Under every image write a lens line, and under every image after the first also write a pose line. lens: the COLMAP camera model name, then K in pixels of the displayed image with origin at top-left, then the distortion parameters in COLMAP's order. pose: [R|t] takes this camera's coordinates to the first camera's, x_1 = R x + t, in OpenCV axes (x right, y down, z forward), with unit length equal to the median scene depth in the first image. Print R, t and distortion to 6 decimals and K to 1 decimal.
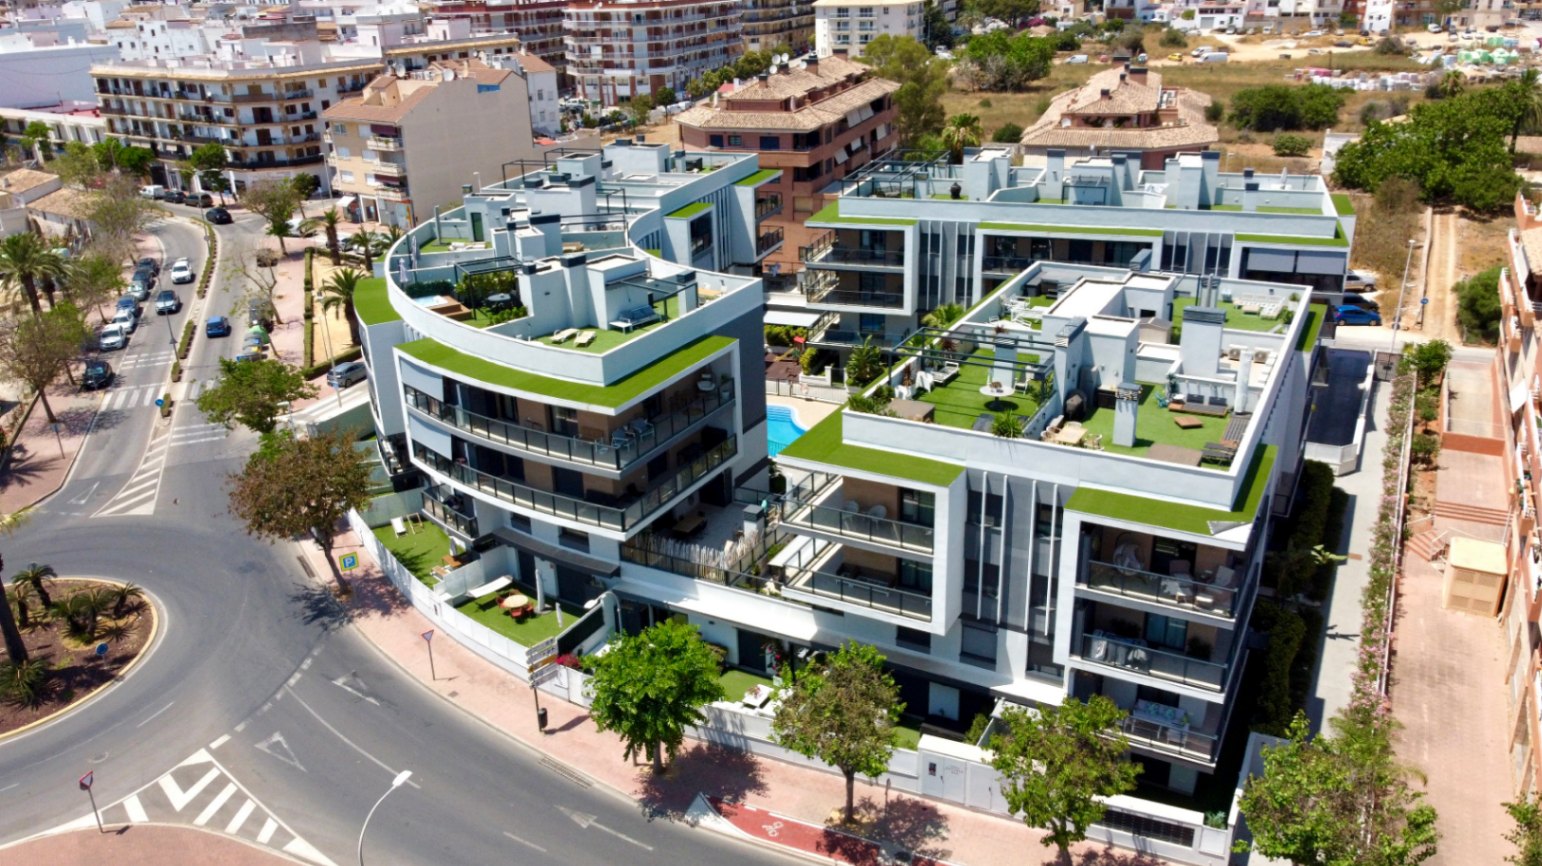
lens RADIAL K [[1179.5, 0, 771.0], [0, 1179.5, 433.0], [0, 0, 1]] dist [-0.004786, 0.004192]
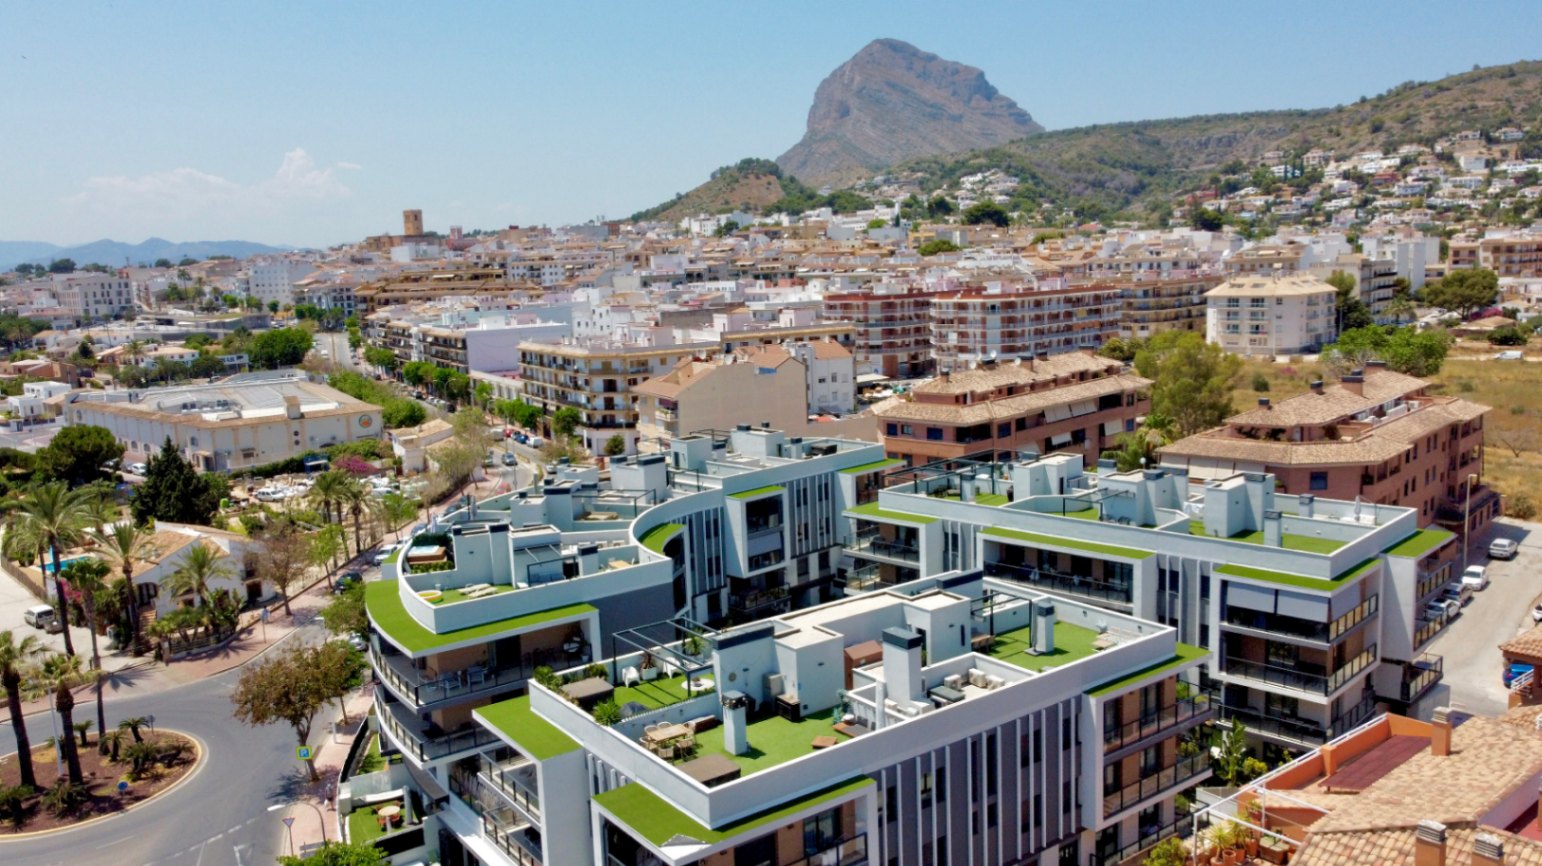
lens RADIAL K [[1179.5, 0, 771.0], [0, 1179.5, 433.0], [0, 0, 1]] dist [-0.004786, 0.004192]
pose [[0.902327, 0.055476, -0.427468, 0.217765], [-0.148073, 0.971229, -0.186518, -0.021334], [0.404822, 0.231597, 0.884580, 0.012828]]
